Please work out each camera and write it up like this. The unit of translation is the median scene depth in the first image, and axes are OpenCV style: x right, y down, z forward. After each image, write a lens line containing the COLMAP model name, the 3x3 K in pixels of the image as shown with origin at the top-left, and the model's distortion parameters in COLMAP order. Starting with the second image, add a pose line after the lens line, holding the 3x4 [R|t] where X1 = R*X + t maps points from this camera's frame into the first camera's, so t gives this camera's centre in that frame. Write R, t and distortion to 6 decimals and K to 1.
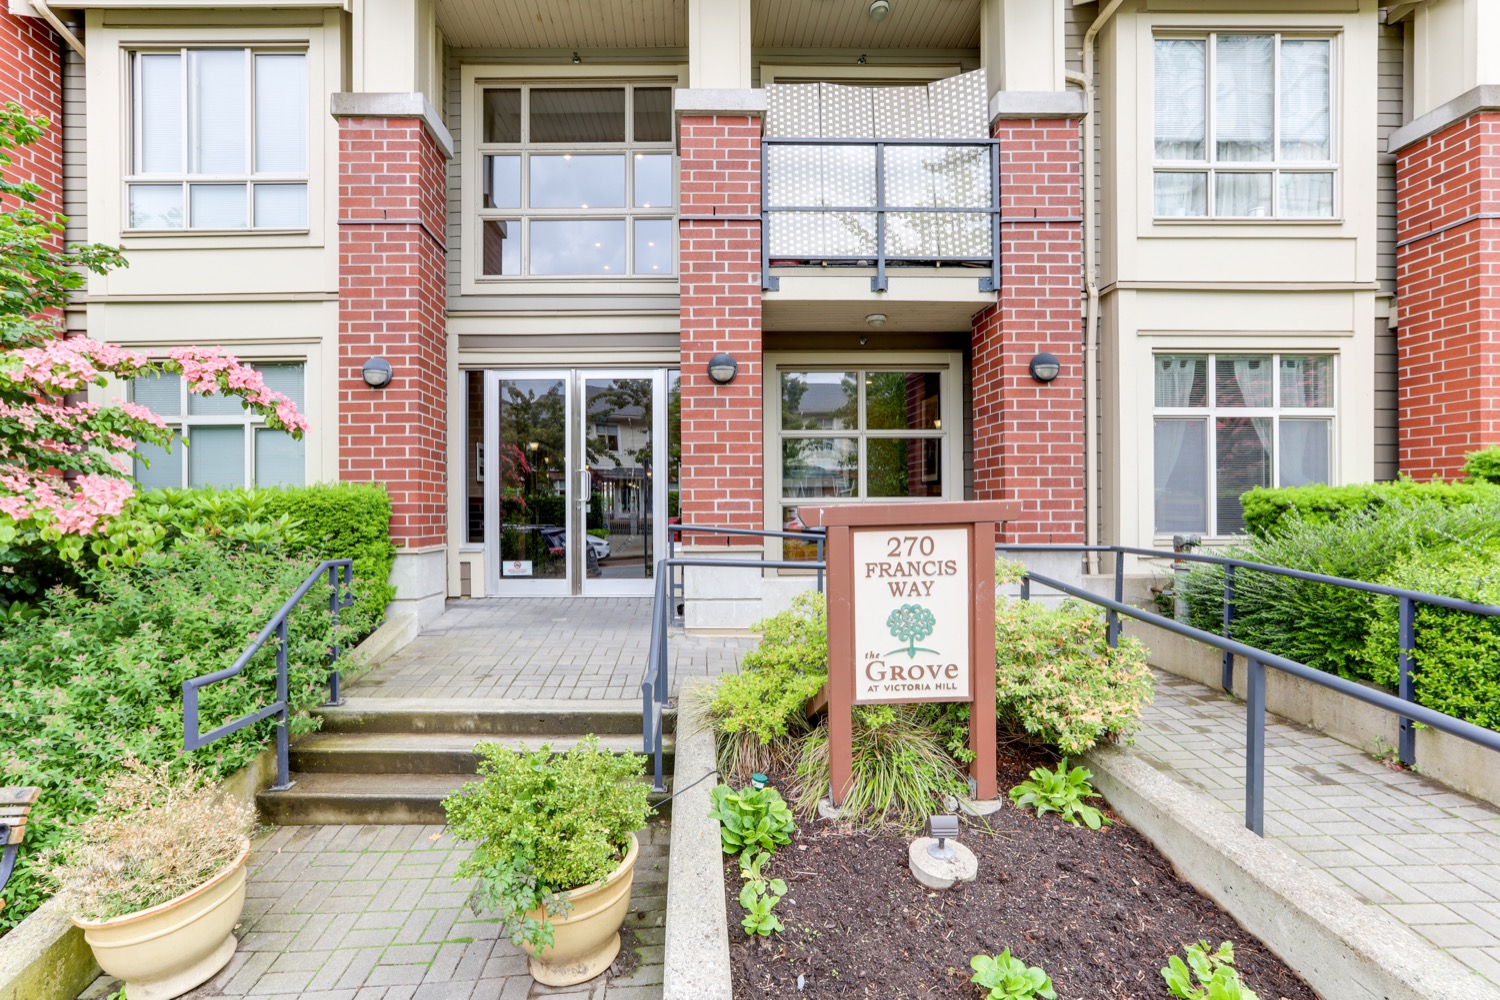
lens RADIAL K [[790.3, 0, 750.0], [0, 790.3, 500.0], [0, 0, 1]] dist [-0.044146, 0.037197]
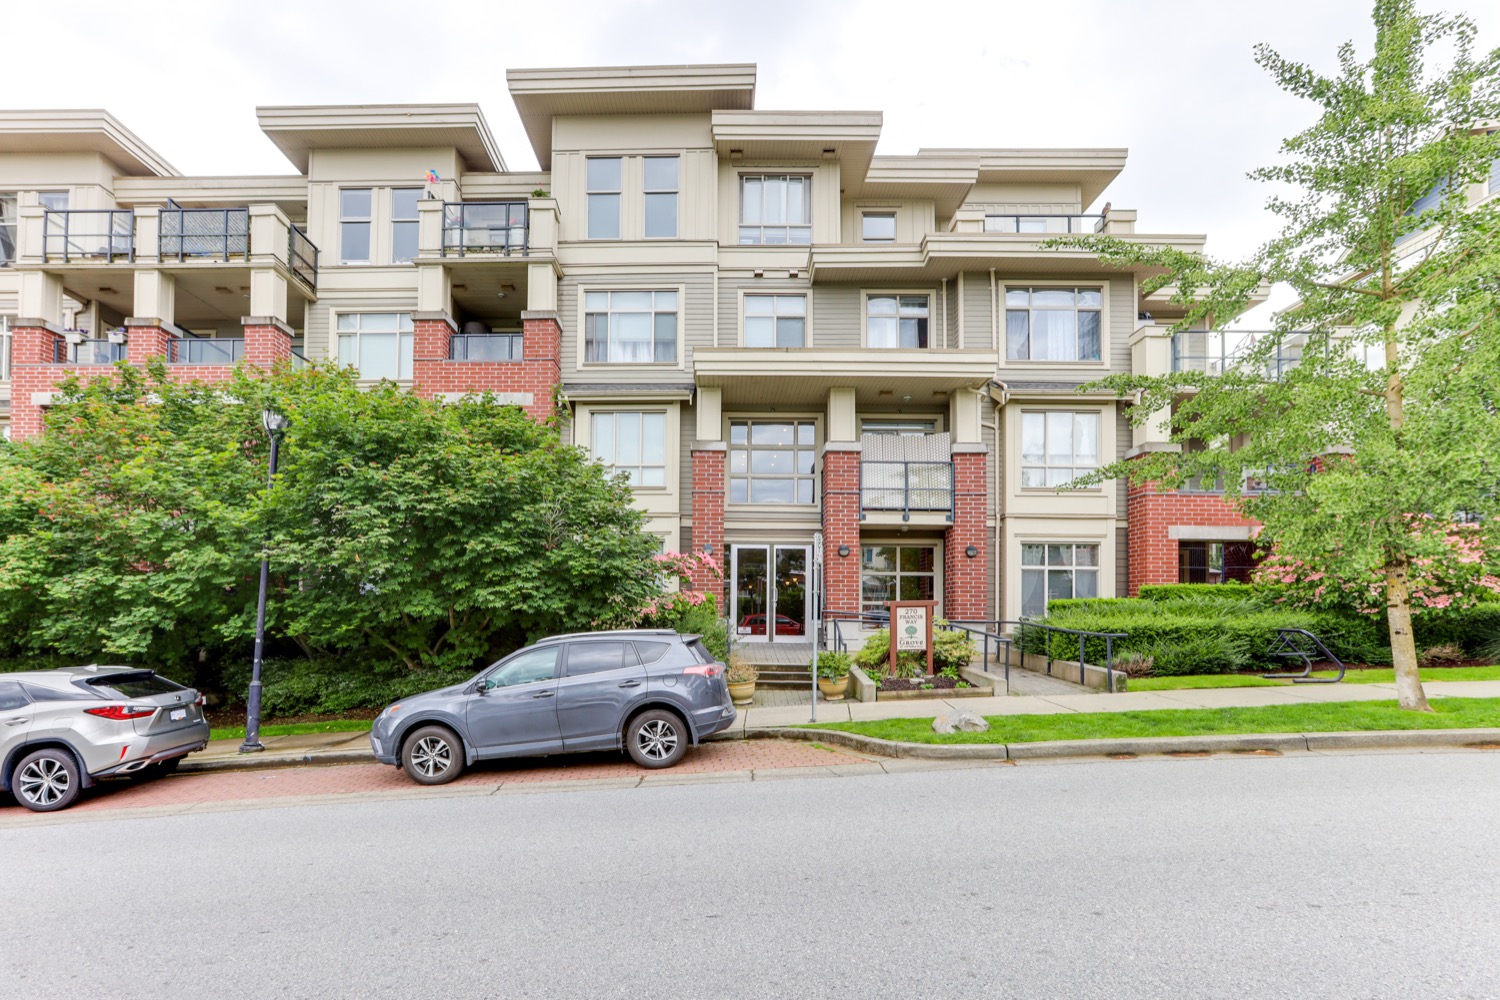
lens RADIAL K [[606.0, 0, 741.5], [0, 606.0, 584.6], [0, 0, 1]] dist [-0.019837, 0.006572]
pose [[0.994041, 0.012622, -0.108278, -0.144901], [-0.016319, 0.999311, -0.033323, 0.016794], [0.107782, 0.034891, 0.993562, -0.965048]]
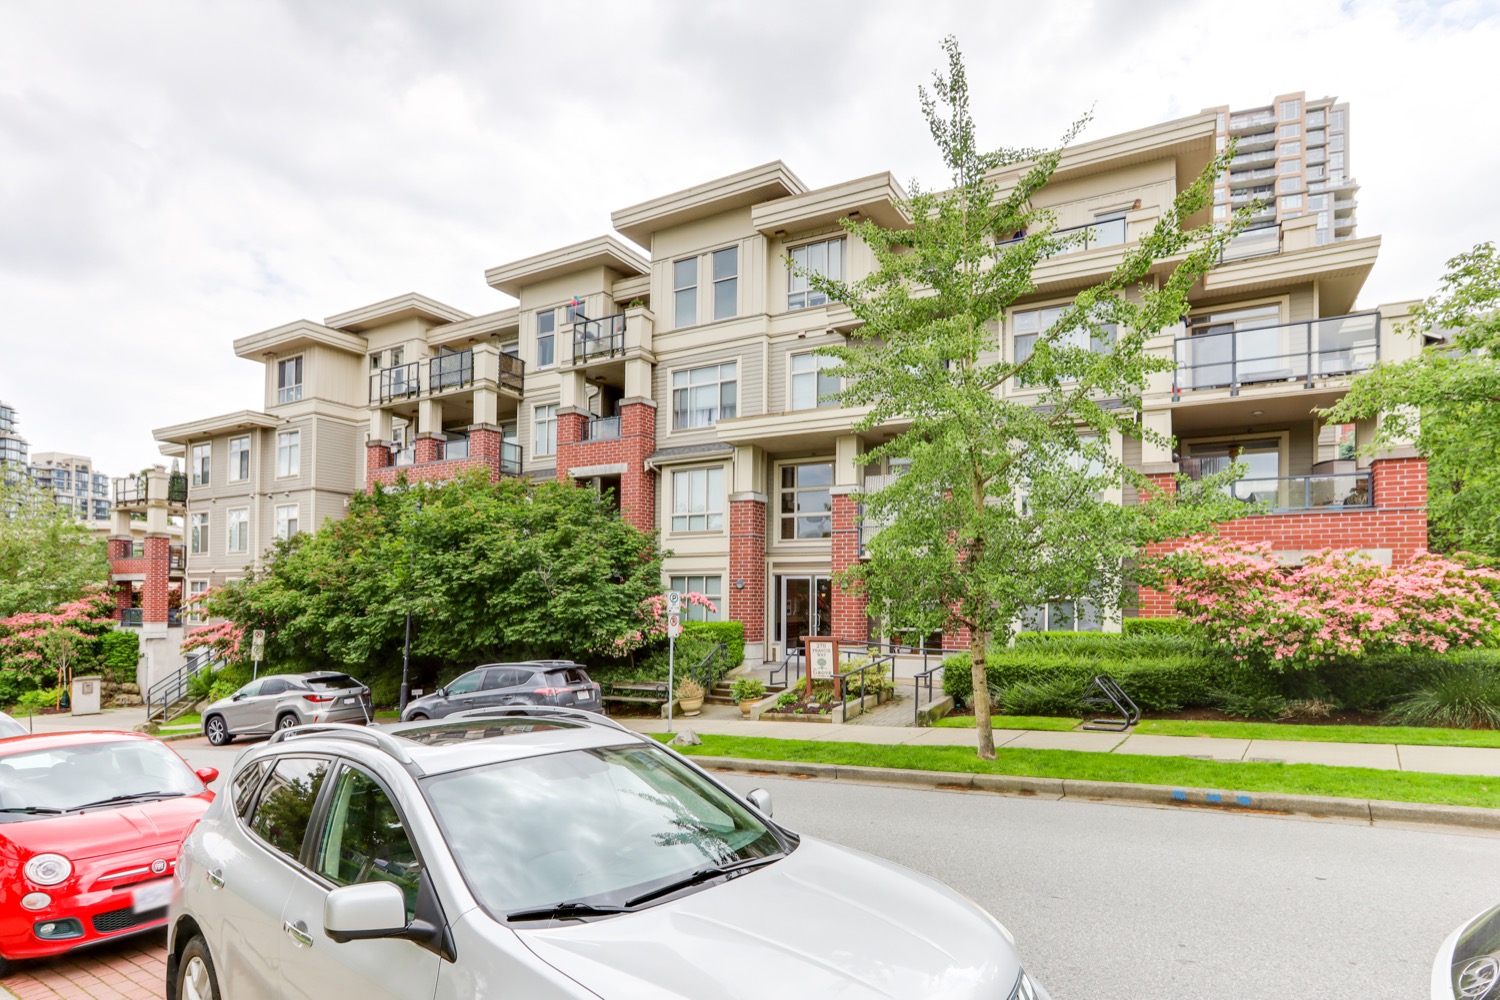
lens RADIAL K [[606.0, 0, 741.5], [0, 606.0, 584.6], [0, 0, 1]] dist [-0.019837, 0.006572]
pose [[0.871010, -0.009647, -0.491171, 0.691238], [-0.010252, 0.999232, -0.037806, -0.072297], [0.491159, 0.037965, 0.870242, -1.059127]]
